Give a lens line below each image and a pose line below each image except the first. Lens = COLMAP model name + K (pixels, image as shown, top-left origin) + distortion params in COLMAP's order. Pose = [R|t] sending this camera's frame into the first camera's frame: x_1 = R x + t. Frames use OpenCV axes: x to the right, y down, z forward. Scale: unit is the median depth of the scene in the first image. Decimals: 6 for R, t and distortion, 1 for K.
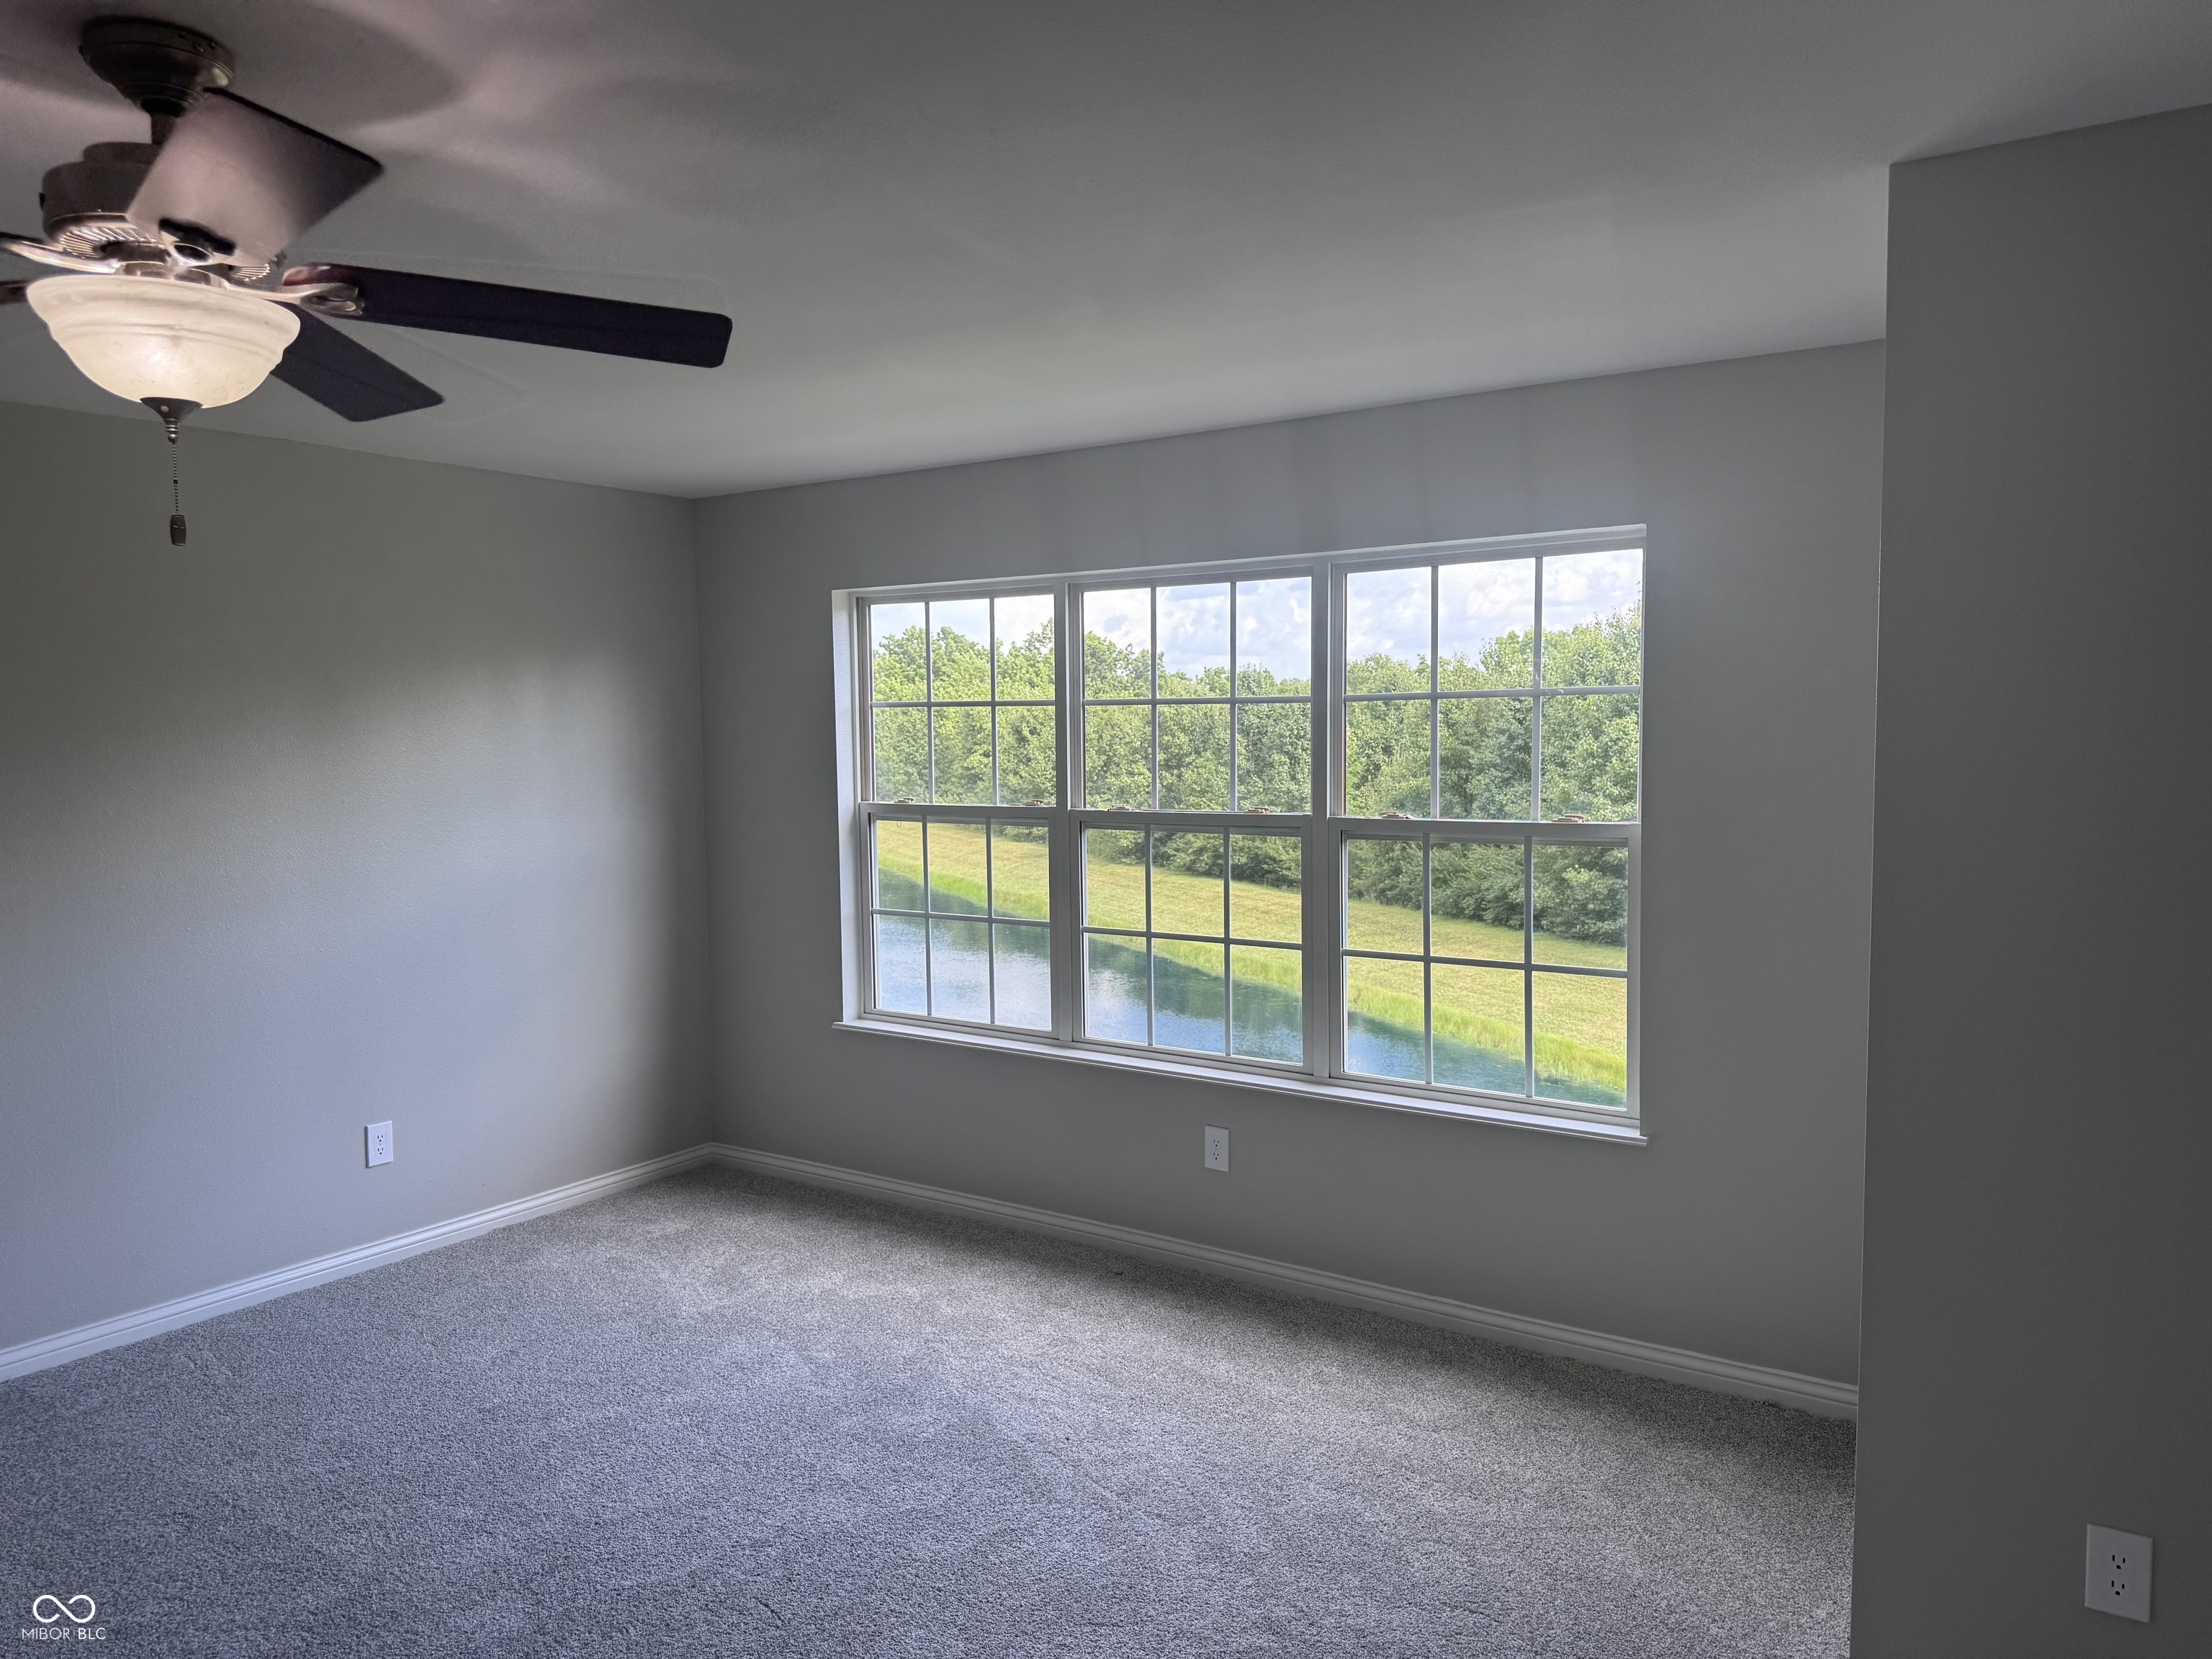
lens RADIAL K [[1539.1, 0, 1106.2], [0, 1539.1, 846.9], [0, 0, 1]] dist [0.012210, -0.001898]
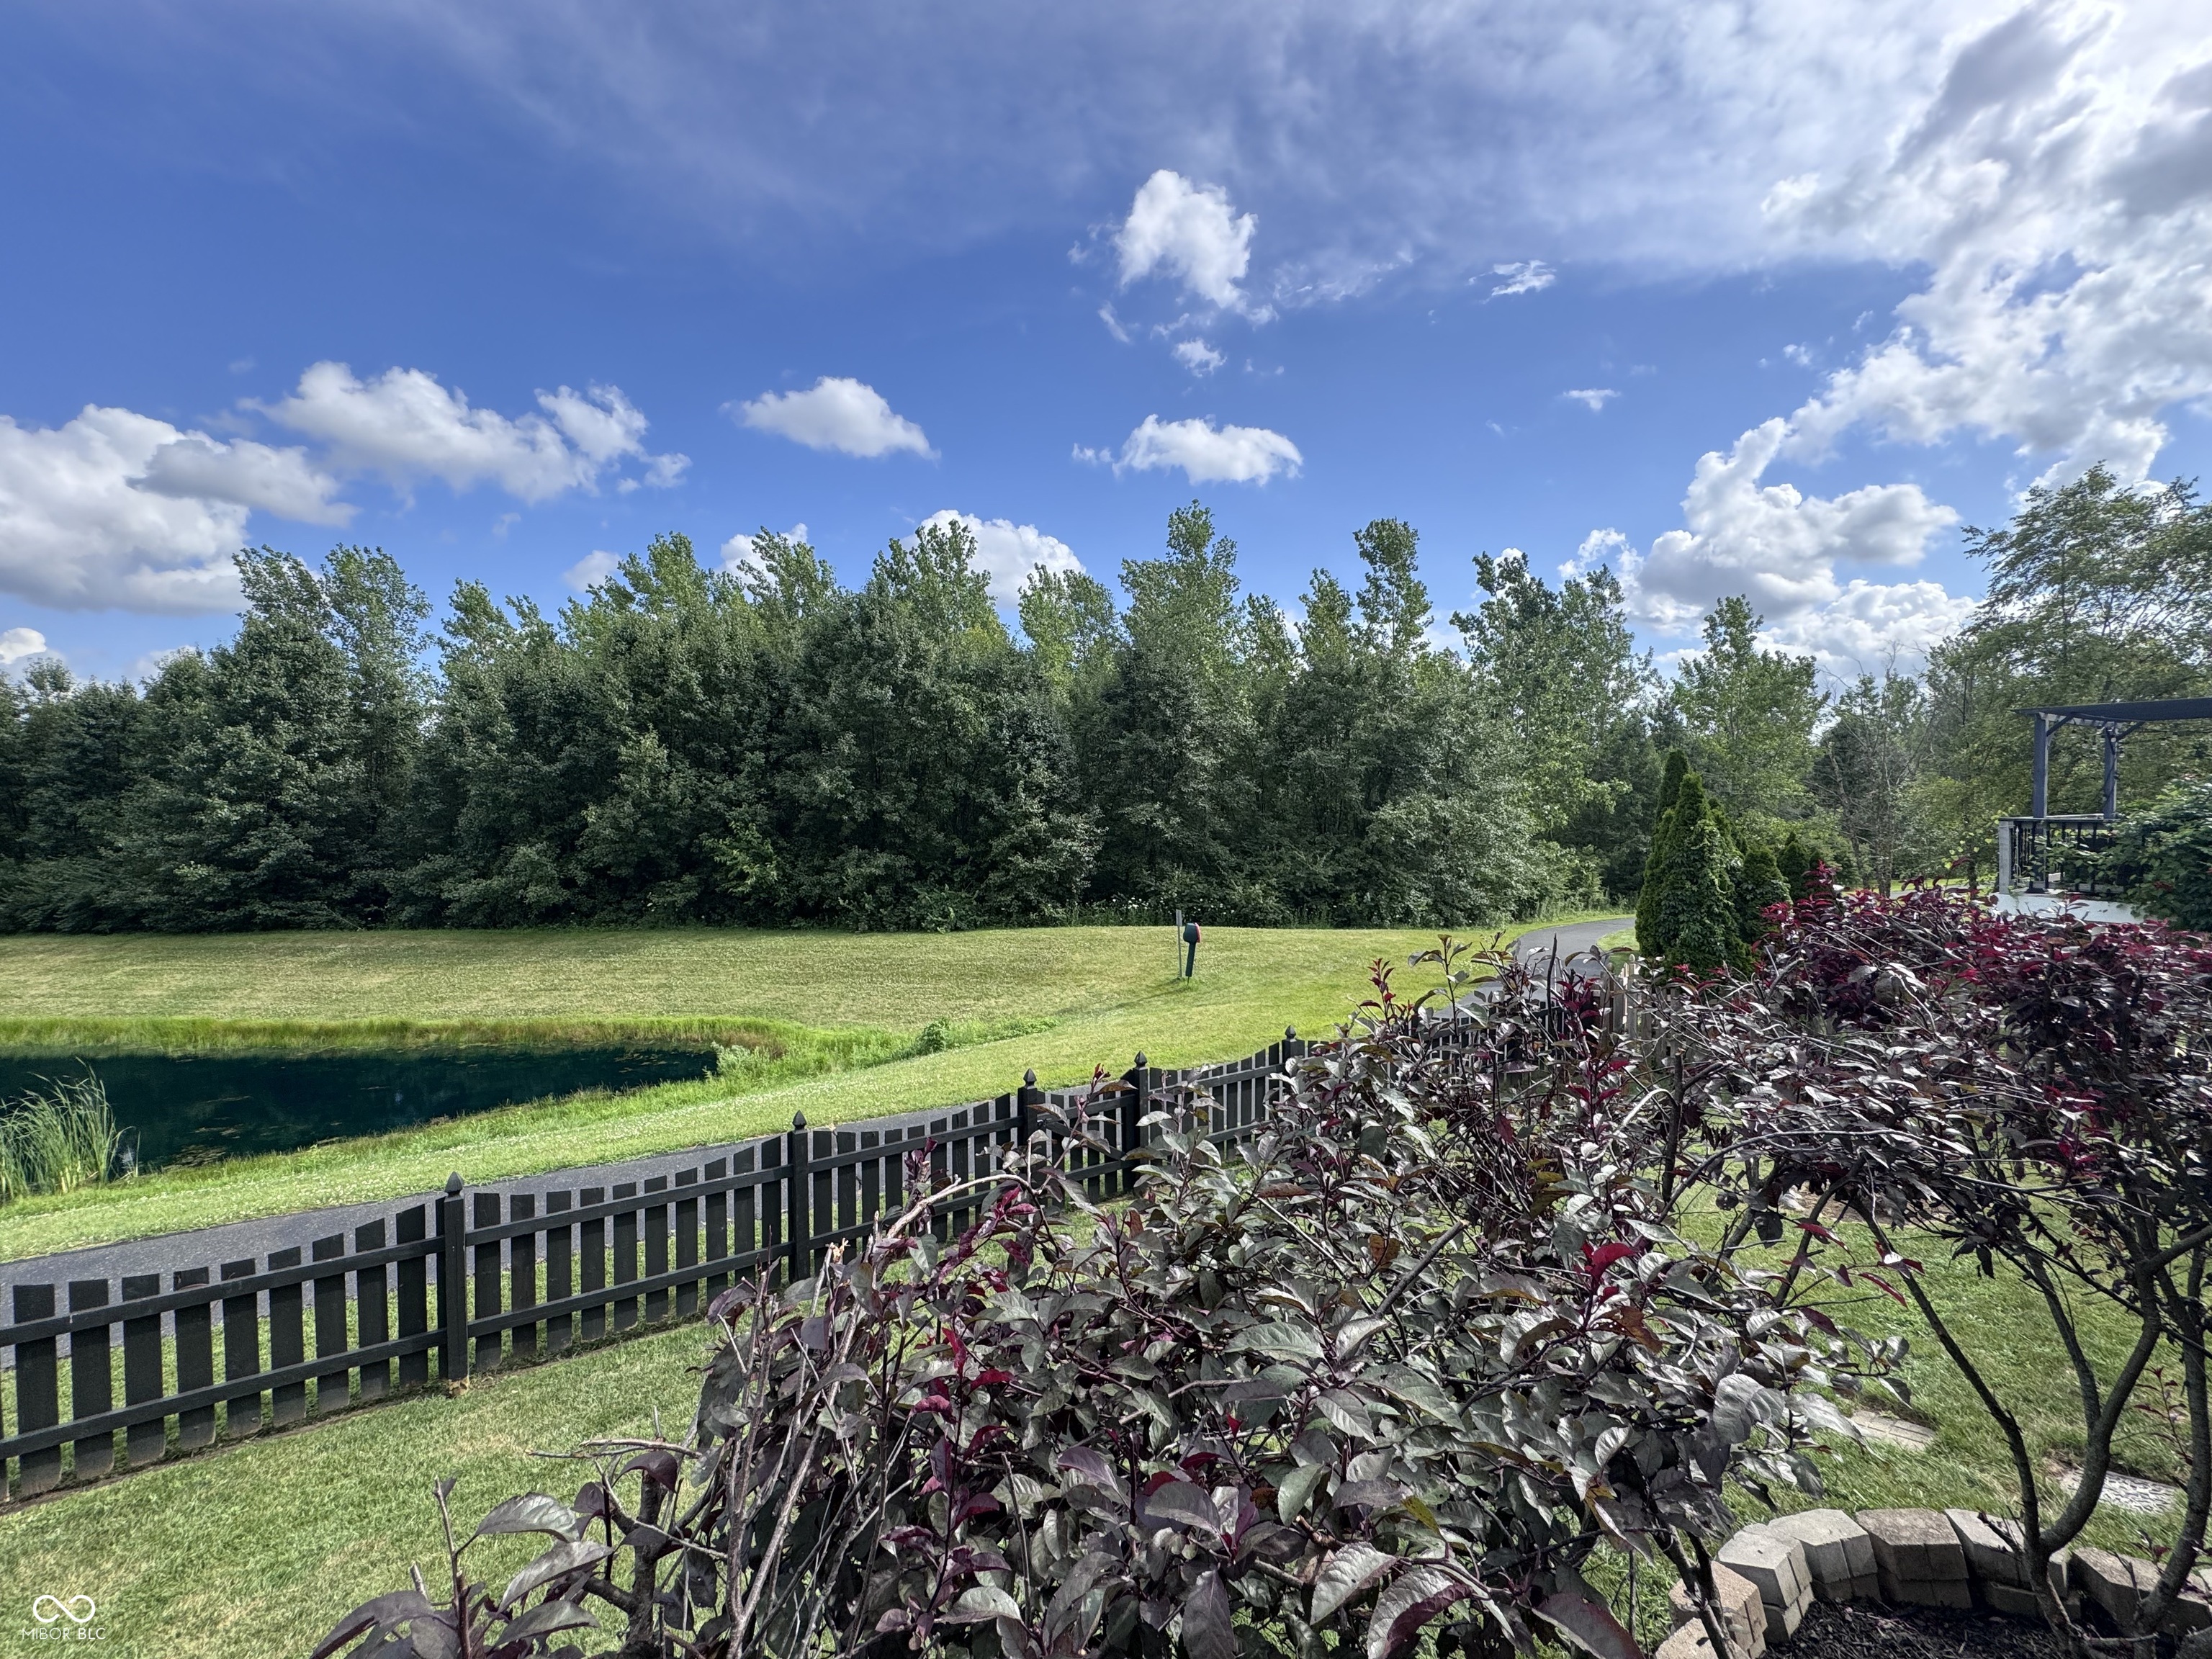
lens RADIAL K [[885.6, 0, 1099.8], [0, 885.6, 825.2], [0, 0, 1]] dist [0.000400, 0.000193]
pose [[0.426044, -0.020770, 0.904464, 0.018956], [0.072562, 0.997300, -0.011278, 0.039567], [-0.901788, 0.070434, 0.426401, 0.166140]]
